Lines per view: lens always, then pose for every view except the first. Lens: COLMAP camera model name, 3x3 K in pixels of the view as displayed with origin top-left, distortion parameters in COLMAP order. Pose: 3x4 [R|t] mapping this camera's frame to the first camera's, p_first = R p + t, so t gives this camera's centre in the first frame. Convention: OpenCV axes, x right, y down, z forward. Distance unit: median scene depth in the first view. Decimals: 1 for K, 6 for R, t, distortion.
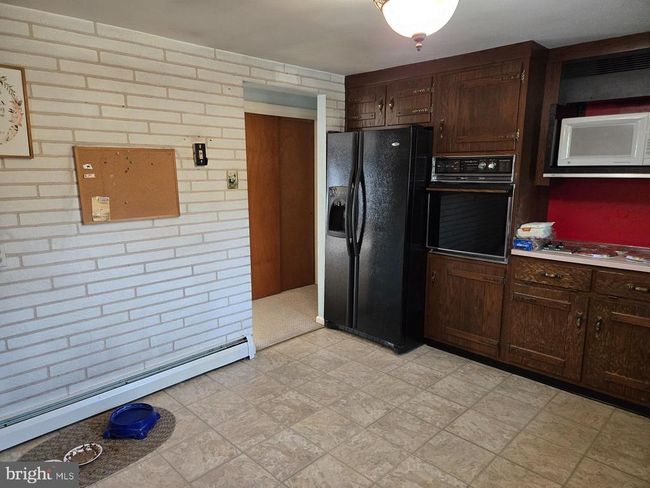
lens RADIAL K [[438.4, 0, 325.0], [0, 438.4, 244.0], [0, 0, 1]] dist [0.003133, -0.000108]
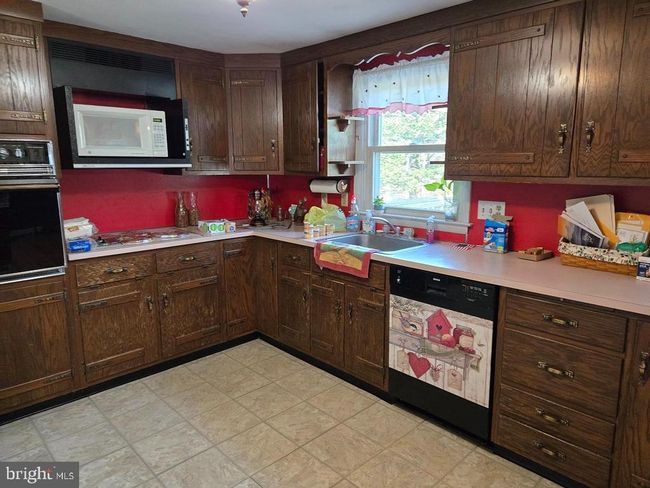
lens RADIAL K [[438.4, 0, 311.3], [0, 438.4, 236.4], [0, 0, 1]] dist [0.039715, 0.000724]
pose [[0.026892, -0.164488, 0.986012, -0.398442], [0.169858, 0.972777, 0.157647, -0.078968], [-0.985102, 0.163243, 0.054100, 0.508521]]
